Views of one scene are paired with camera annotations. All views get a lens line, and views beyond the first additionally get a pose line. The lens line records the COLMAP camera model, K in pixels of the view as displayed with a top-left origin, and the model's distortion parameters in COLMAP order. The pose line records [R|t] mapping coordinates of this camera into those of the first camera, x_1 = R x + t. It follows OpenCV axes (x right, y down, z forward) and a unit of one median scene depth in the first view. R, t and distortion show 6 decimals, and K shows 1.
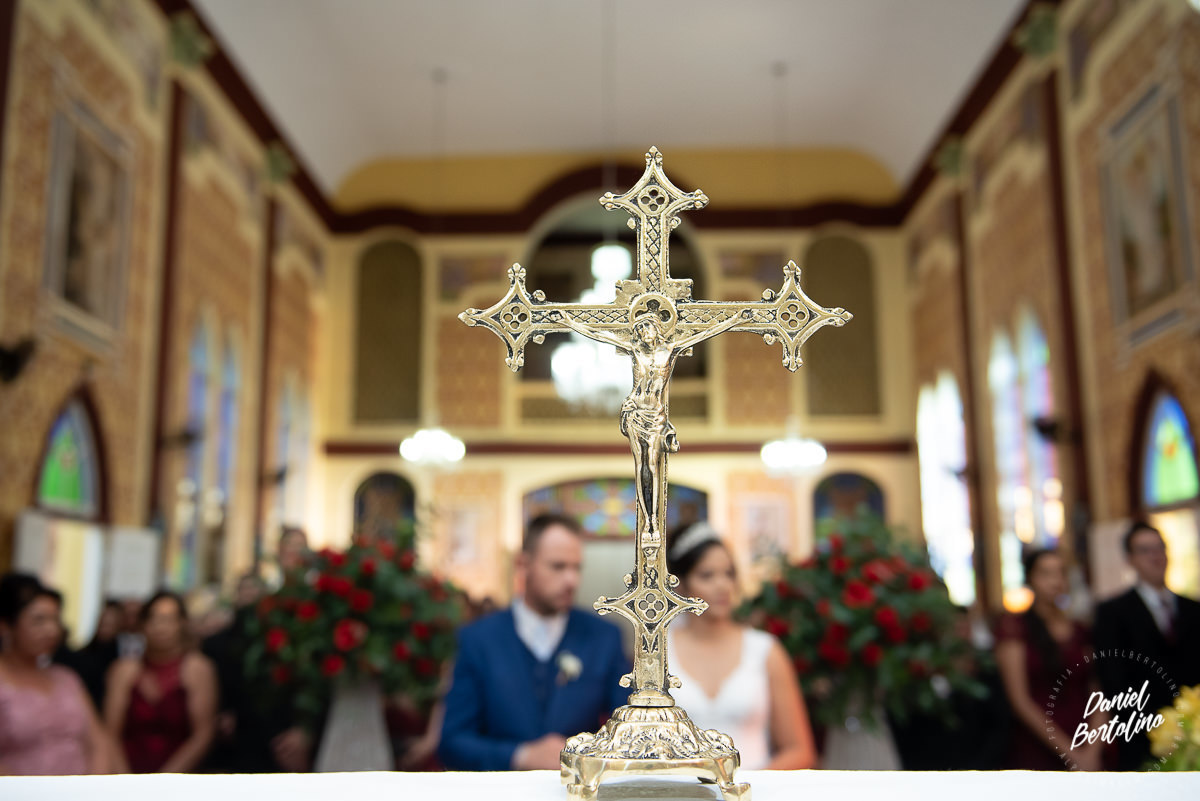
lens RADIAL K [[1210.8, 0, 597.5], [0, 1210.8, 421.4], [0, 0, 1]] dist [-0.006931, 0.002588]
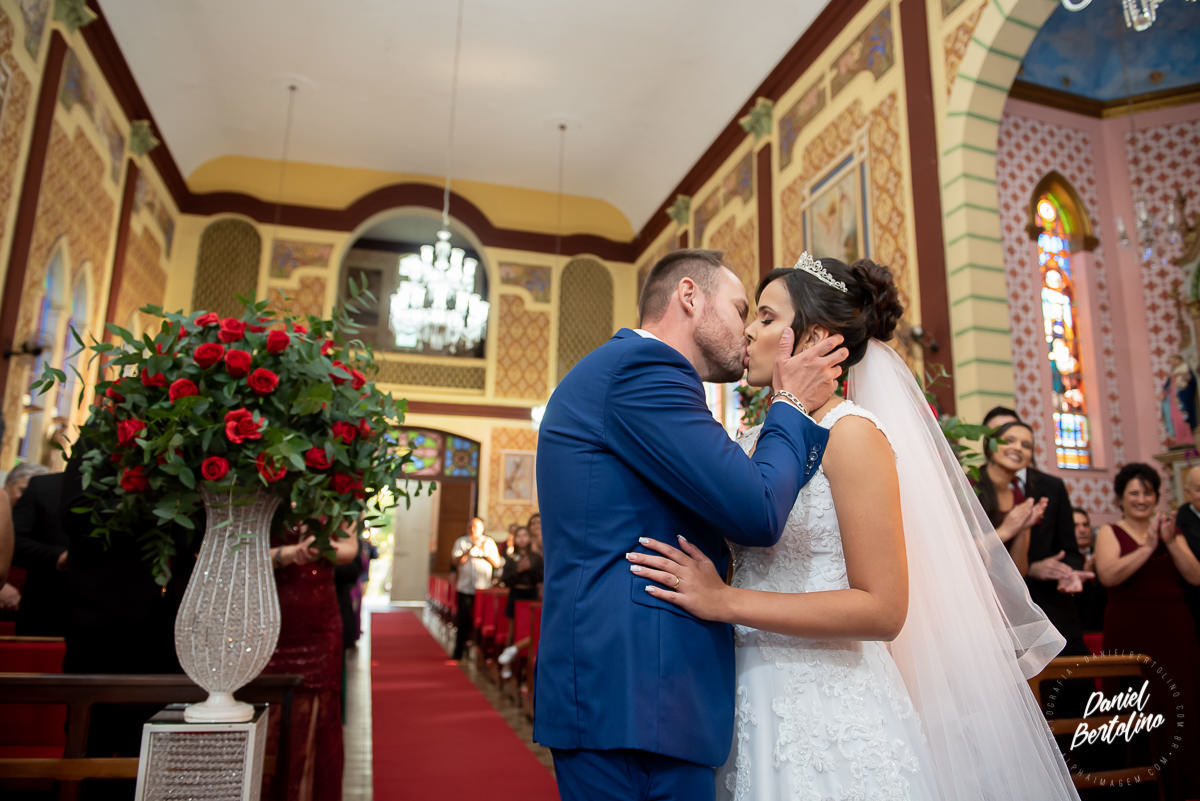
lens RADIAL K [[851.6, 0, 603.6], [0, 851.6, 387.2], [0, 0, 1]] dist [-0.029381, -0.003236]
pose [[0.961478, 0.080754, 0.262752, -0.032685], [-0.071043, 0.996400, -0.046269, 0.039356], [-0.265542, 0.025820, 0.963753, 0.112188]]
